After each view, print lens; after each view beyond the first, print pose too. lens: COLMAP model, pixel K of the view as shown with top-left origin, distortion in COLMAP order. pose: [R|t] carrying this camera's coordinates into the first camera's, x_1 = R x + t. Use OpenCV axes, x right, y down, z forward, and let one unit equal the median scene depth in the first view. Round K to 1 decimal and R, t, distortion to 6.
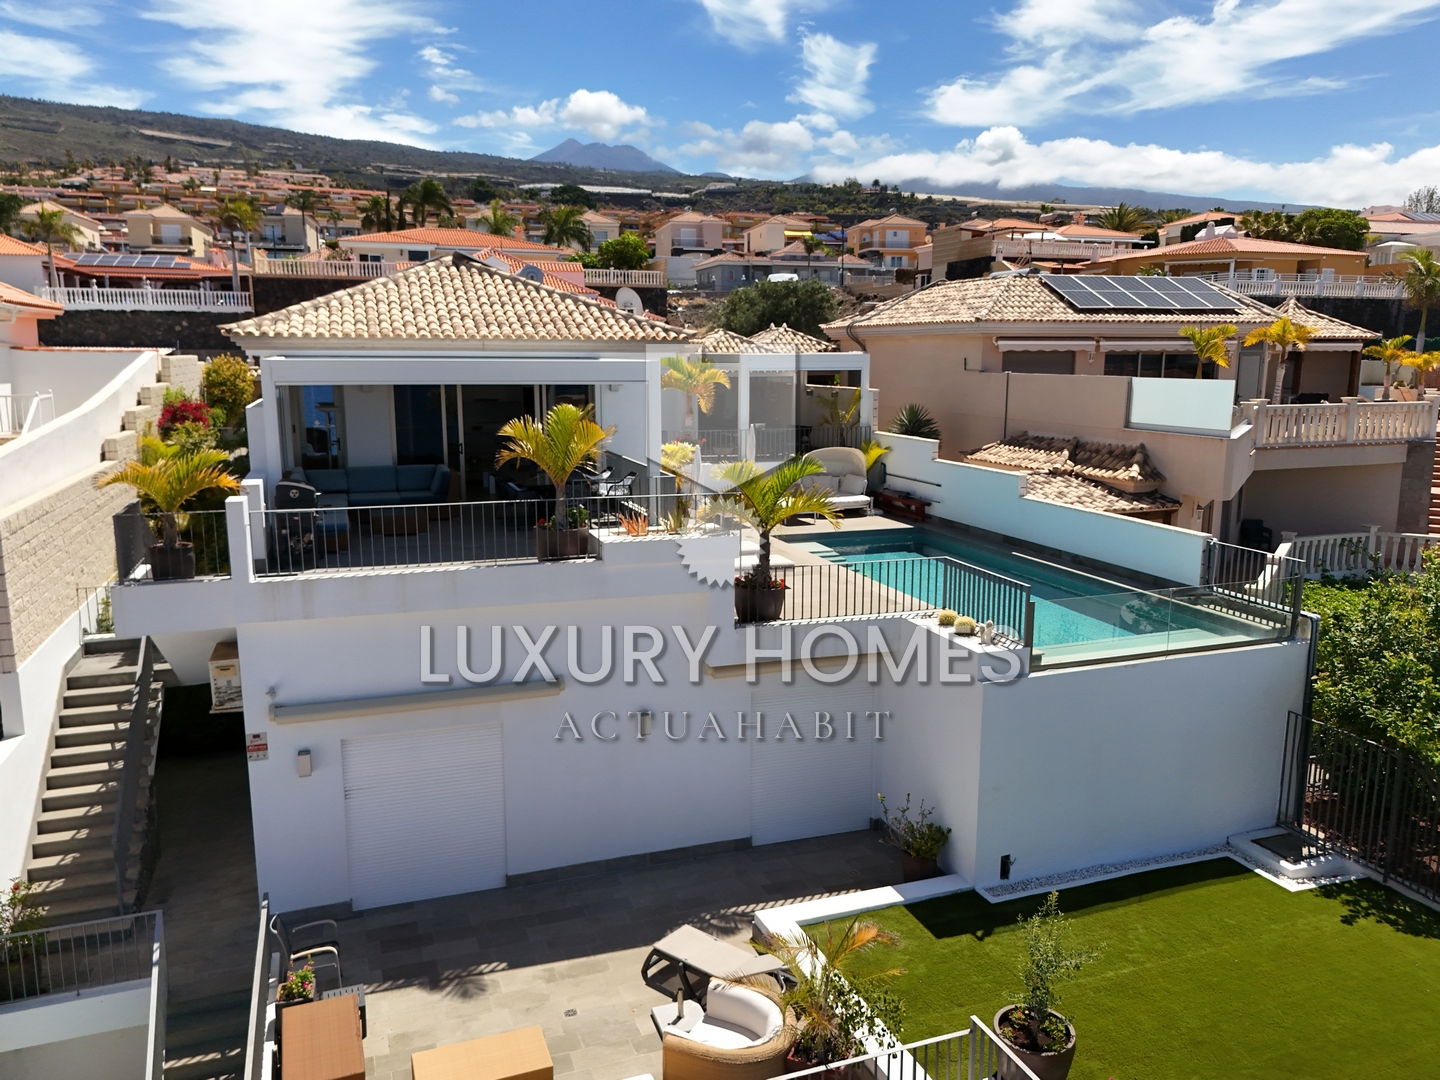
lens RADIAL K [[1076.1, 0, 714.6], [0, 1076.1, 540.1], [0, 0, 1]] dist [0.052263, -0.052560]
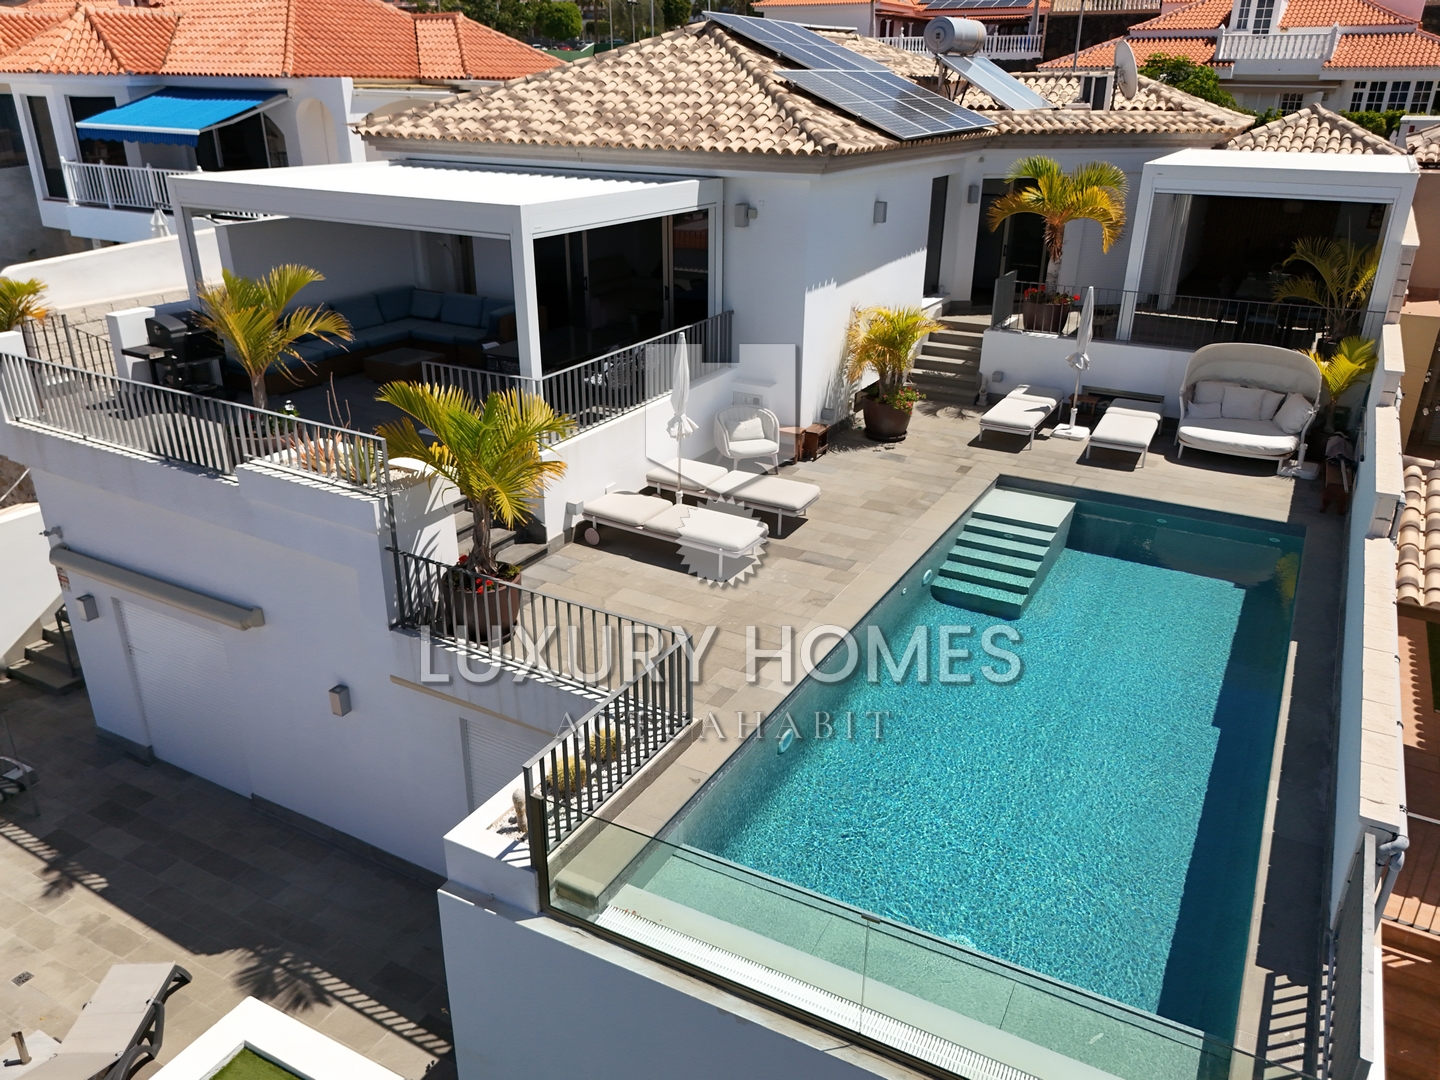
lens RADIAL K [[1076.1, 0, 720.3], [0, 1076.1, 539.3], [0, 0, 1]] dist [0.052263, -0.052560]
pose [[0.657443, 0.294154, -0.693716, 0.482926], [-0.132652, 0.951457, 0.277727, -0.148946], [0.741735, -0.090567, 0.664550, 0.541940]]
